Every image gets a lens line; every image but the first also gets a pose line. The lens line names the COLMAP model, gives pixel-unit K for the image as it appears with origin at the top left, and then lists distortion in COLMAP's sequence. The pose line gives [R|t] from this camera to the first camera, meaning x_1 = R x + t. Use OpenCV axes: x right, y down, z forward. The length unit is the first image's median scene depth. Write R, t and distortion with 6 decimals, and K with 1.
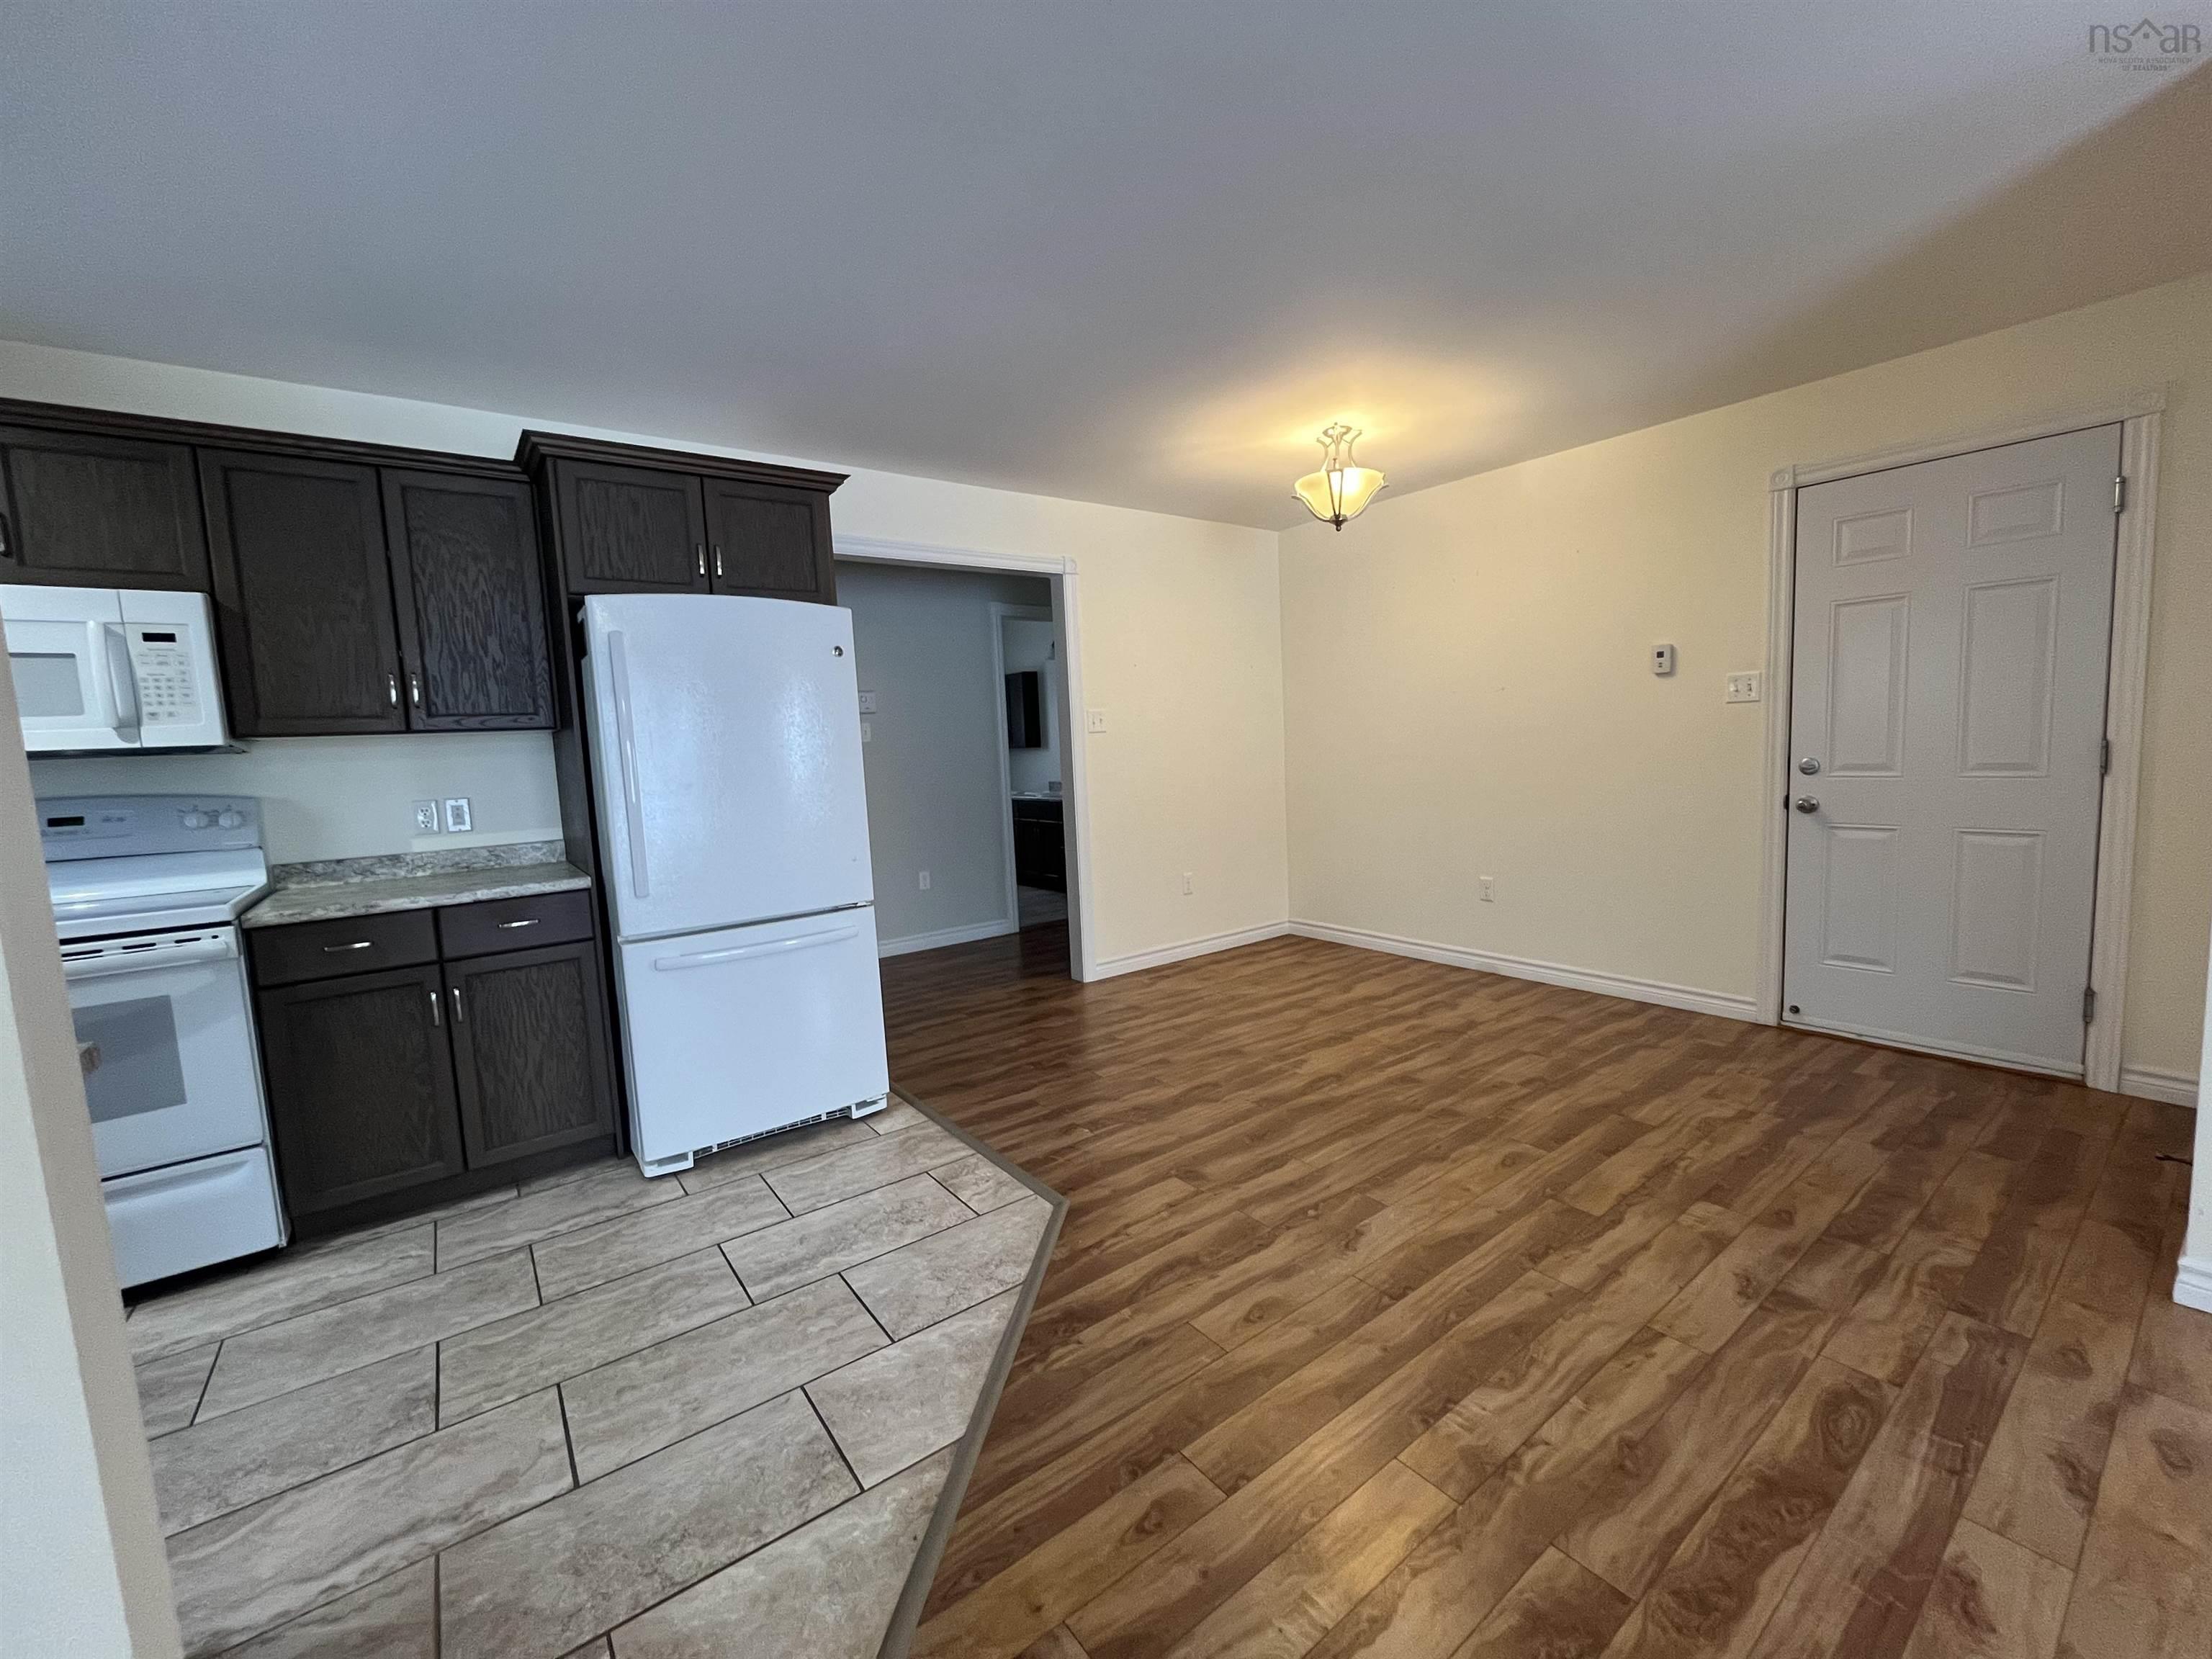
lens RADIAL K [[893.9, 0, 1122.8], [0, 893.9, 830.1], [0, 0, 1]] dist [-0.003031, -0.000127]
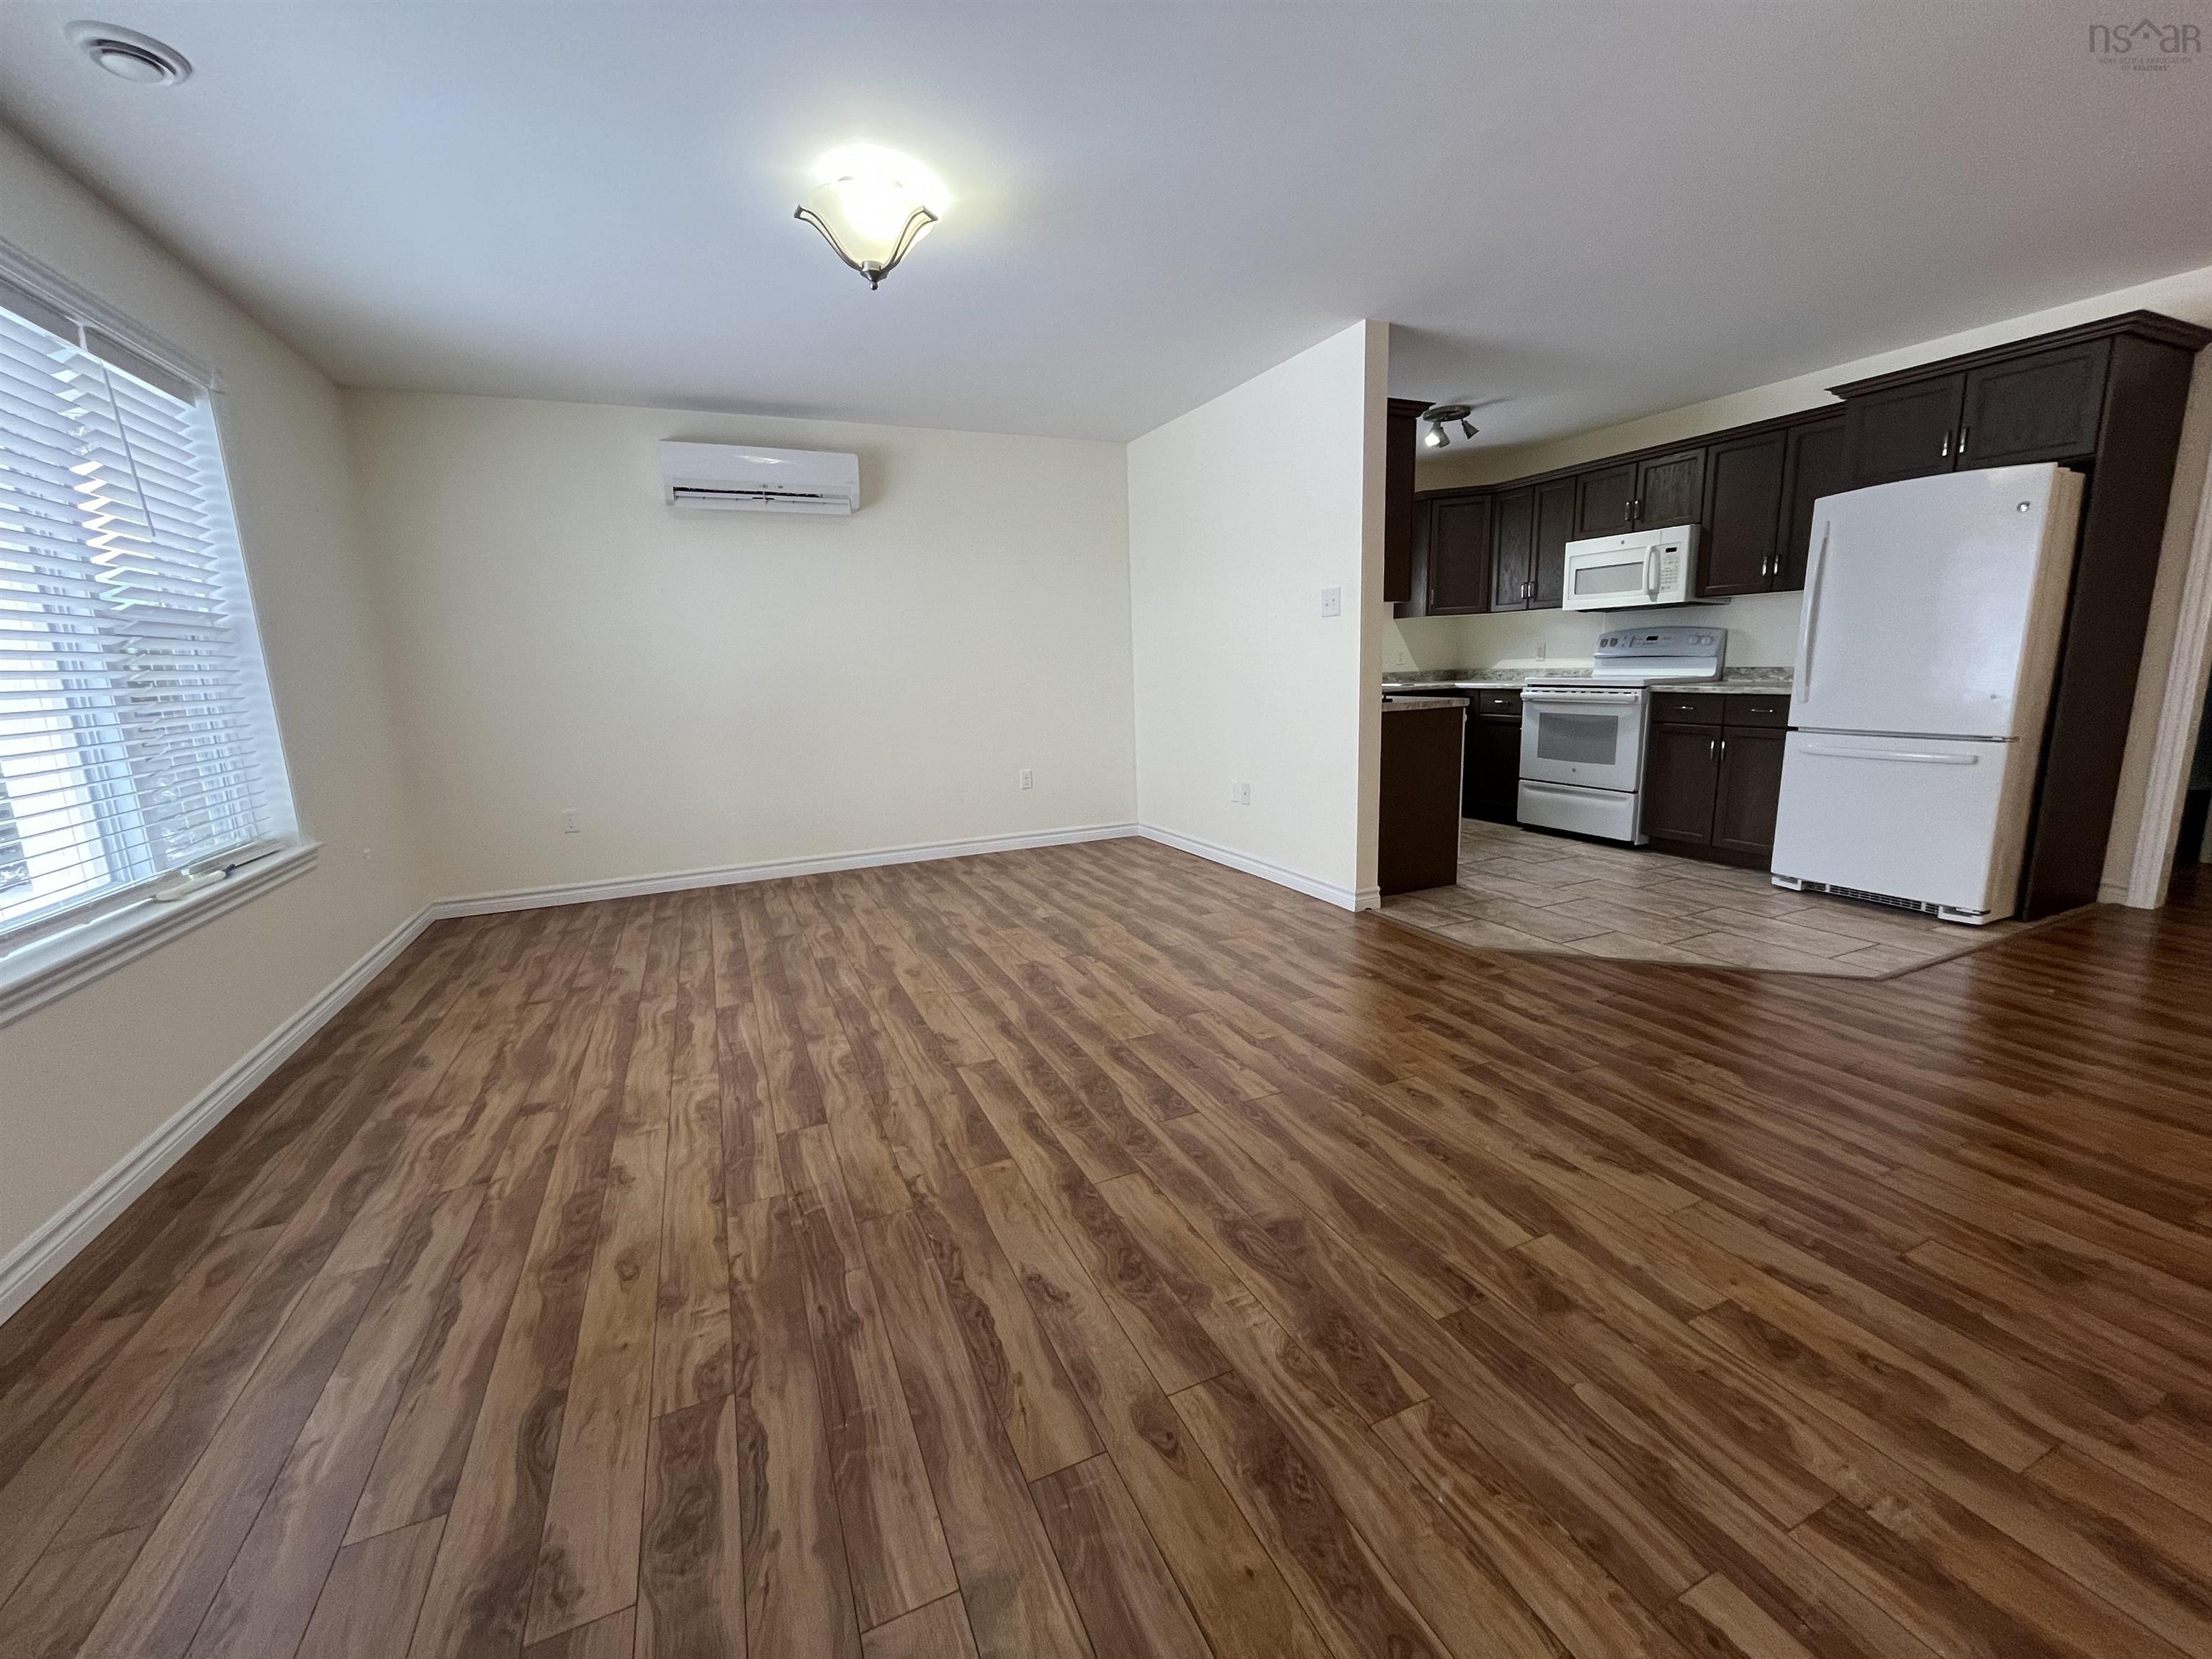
lens RADIAL K [[893.9, 0, 1119.3], [0, 893.9, 823.0], [0, 0, 1]] dist [-0.003031, -0.000127]
pose [[-0.203004, 0.232727, -0.951119, 1.419066], [-0.052251, 0.967386, 0.247859, -0.050245], [0.977783, 0.100014, -0.184223, 0.193585]]
